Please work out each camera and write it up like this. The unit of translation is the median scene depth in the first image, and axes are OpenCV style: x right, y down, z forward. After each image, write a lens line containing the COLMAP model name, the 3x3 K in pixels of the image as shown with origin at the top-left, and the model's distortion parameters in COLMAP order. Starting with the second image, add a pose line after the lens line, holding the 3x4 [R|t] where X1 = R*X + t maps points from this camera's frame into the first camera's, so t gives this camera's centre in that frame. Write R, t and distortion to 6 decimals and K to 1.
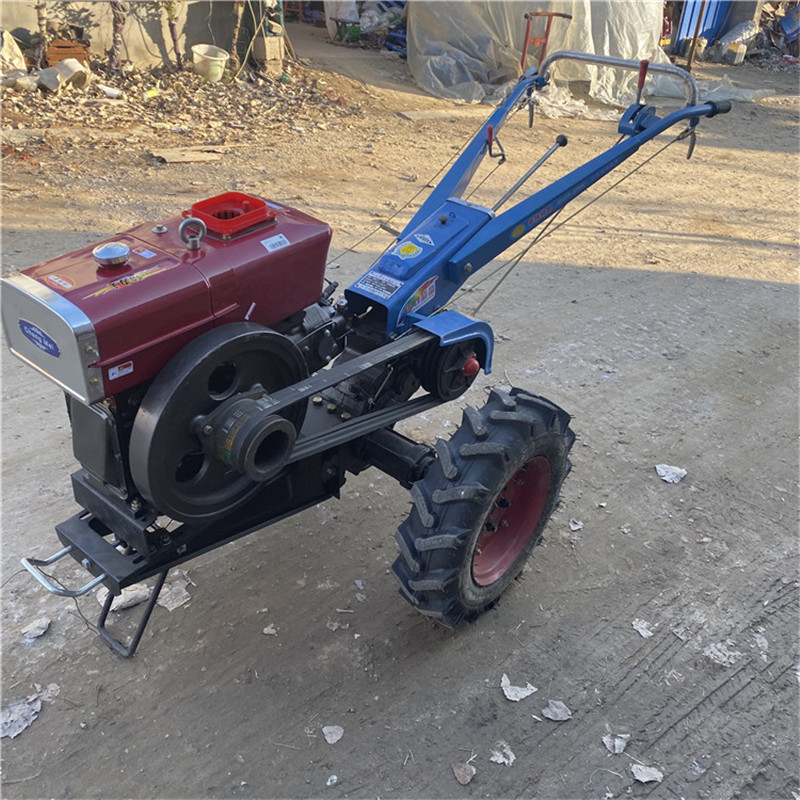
lens RADIAL K [[819.1, 0, 399.0], [0, 819.1, 388.2], [0, 0, 1]] dist [0.006134, 0.000000]
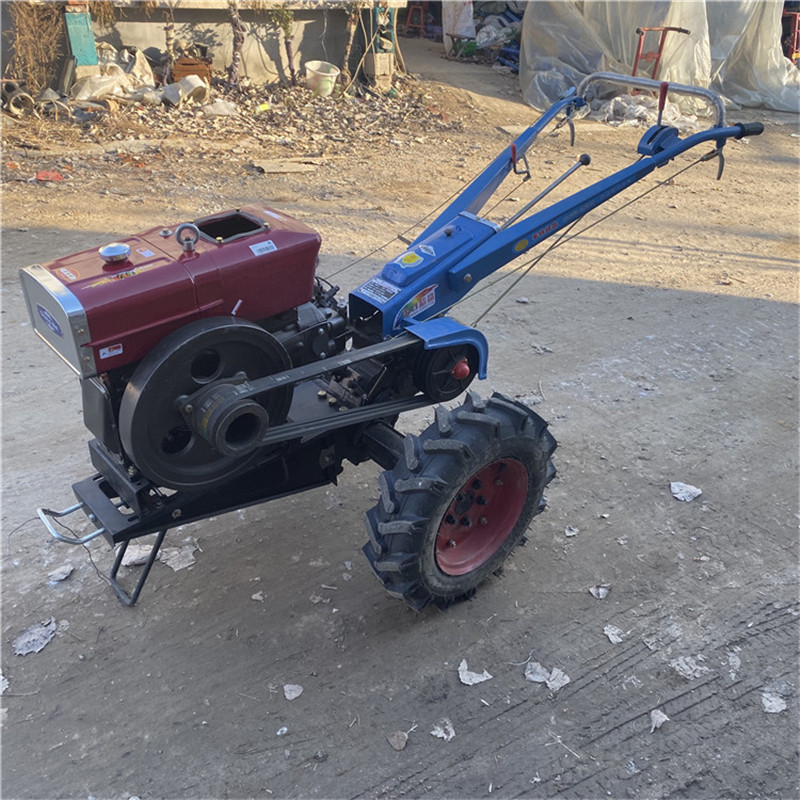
lens RADIAL K [[819.1, 0, 391.4], [0, 819.1, 391.9], [0, 0, 1]] dist [0.006134, 0.000000]
pose [[0.985138, 0.061788, -0.160264, 0.172892], [-0.063187, 0.997995, -0.003645, 0.010700], [0.159717, 0.013717, 0.987067, -0.065882]]
